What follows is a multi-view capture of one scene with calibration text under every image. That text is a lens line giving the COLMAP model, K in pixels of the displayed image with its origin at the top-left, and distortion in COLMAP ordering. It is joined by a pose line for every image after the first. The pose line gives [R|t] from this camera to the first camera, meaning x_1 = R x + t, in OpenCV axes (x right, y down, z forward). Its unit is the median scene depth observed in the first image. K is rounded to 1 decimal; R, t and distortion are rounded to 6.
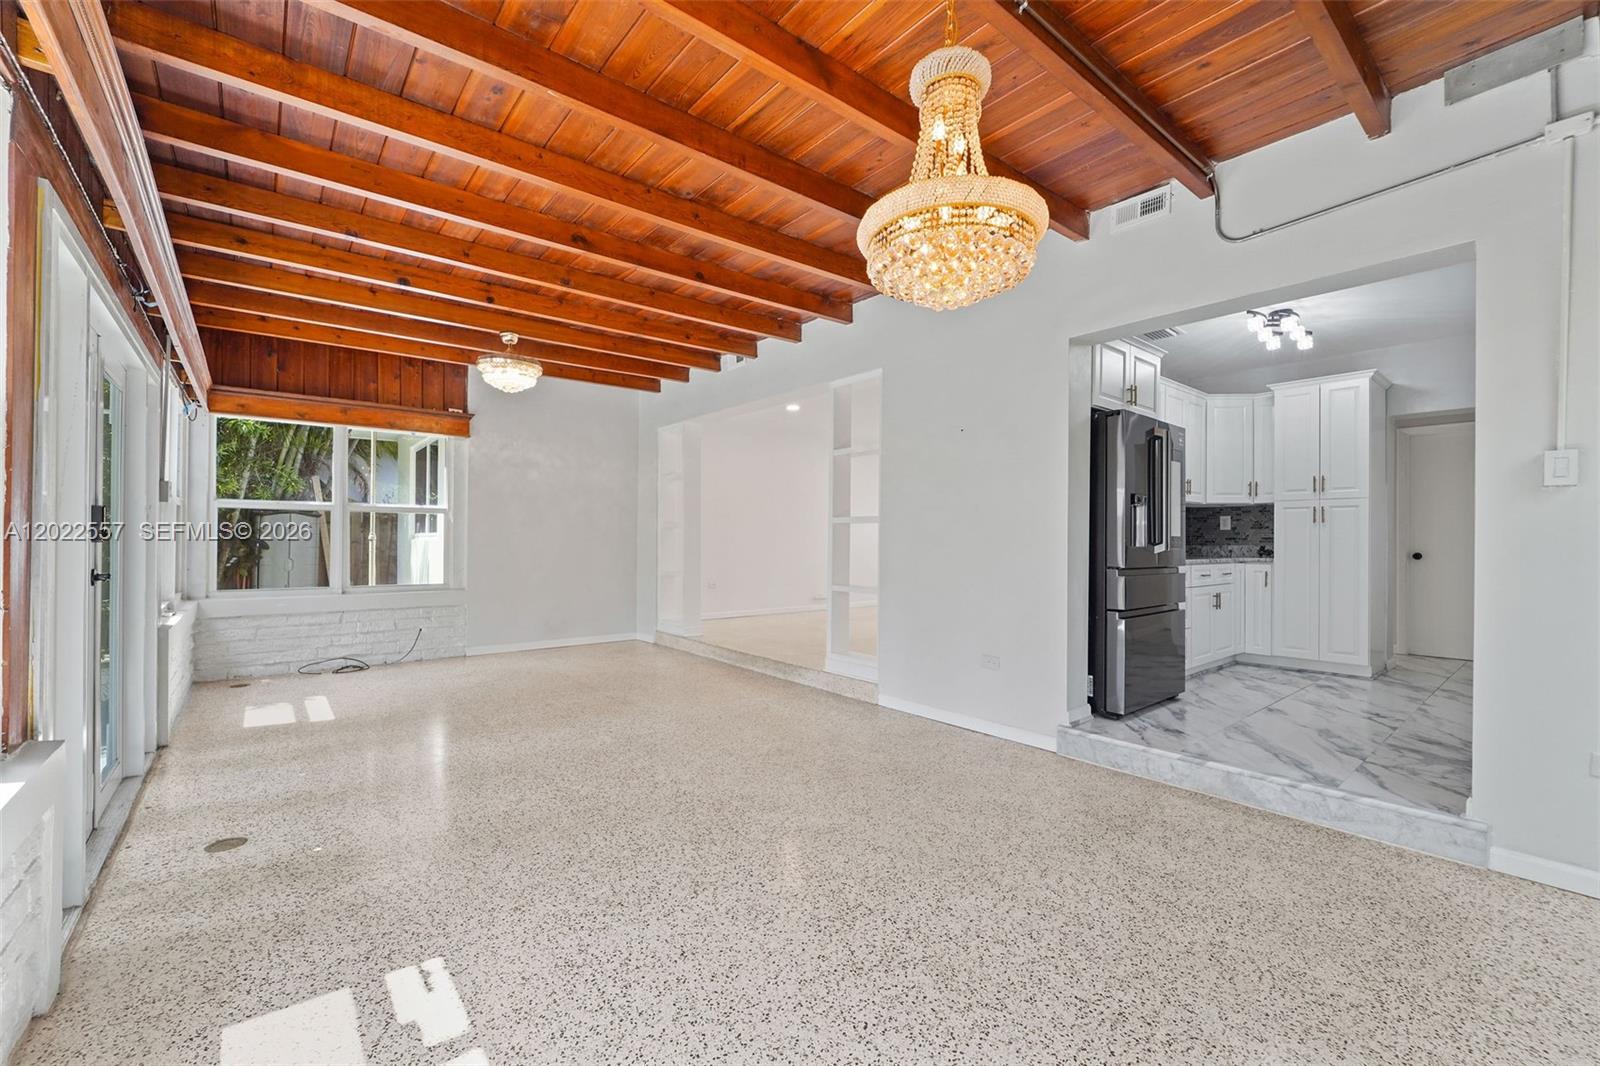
lens RADIAL K [[660.5, 0, 804.5], [0, 660.5, 538.8], [0, 0, 1]] dist [-0.012730, 0.000132]
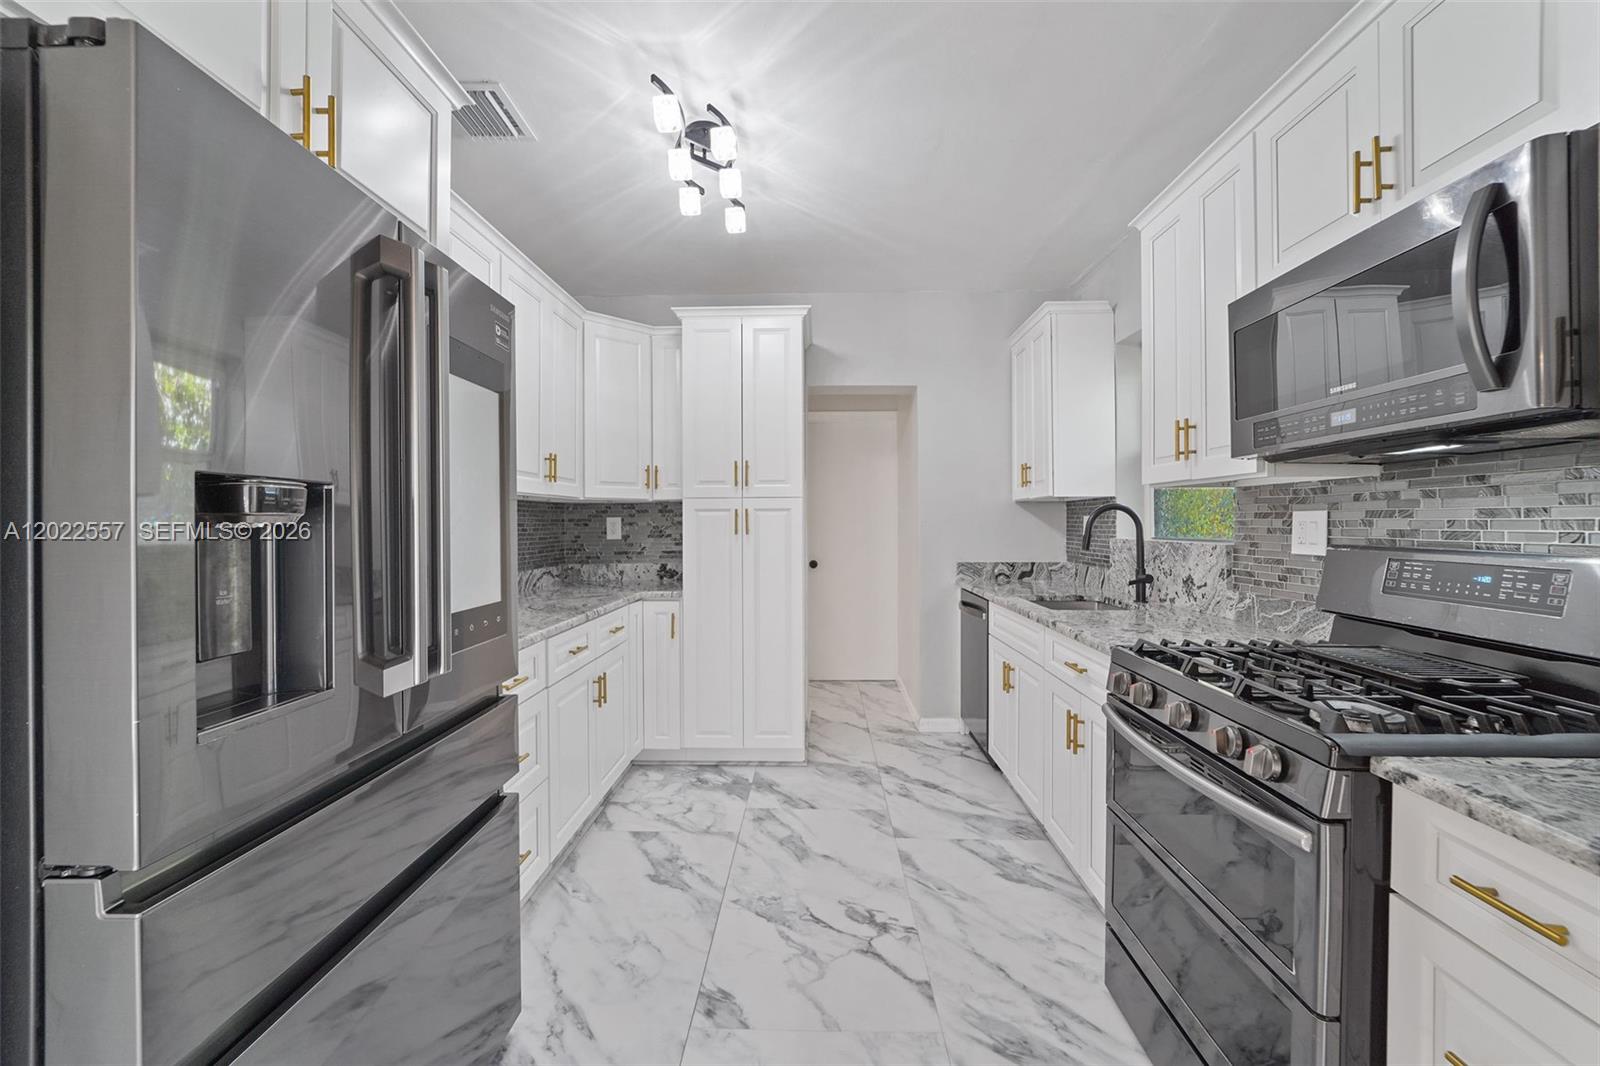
lens RADIAL K [[660.5, 0, 796.4], [0, 660.5, 527.5], [0, 0, 1]] dist [-0.012730, 0.000132]
pose [[0.671395, -0.010098, 0.741031, 0.334759], [0.003621, 0.999940, 0.010346, -0.036500], [-0.741091, -0.004264, 0.671391, 0.515755]]
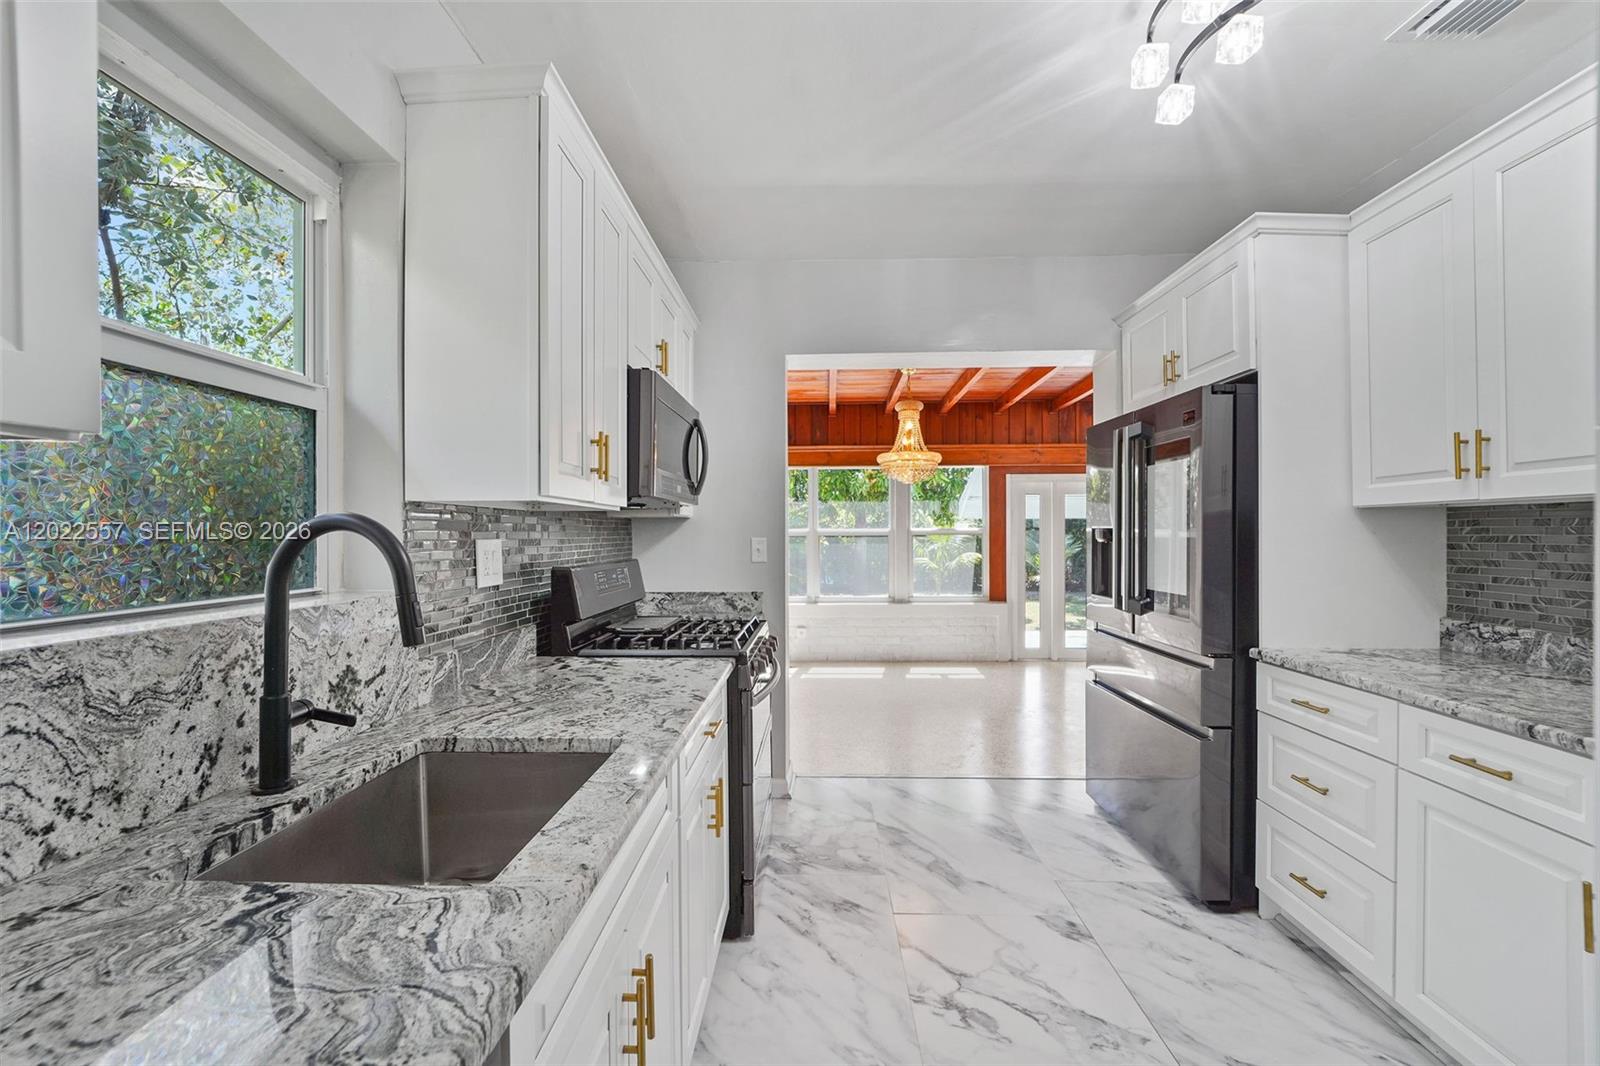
lens RADIAL K [[660.5, 0, 805.3], [0, 660.5, 530.7], [0, 0, 1]] dist [-0.012730, 0.000132]
pose [[-0.663544, 0.001193, -0.748136, 0.688780], [0.003704, 0.999992, -0.001690, -0.040654], [0.748128, -0.003893, -0.663543, 0.738765]]
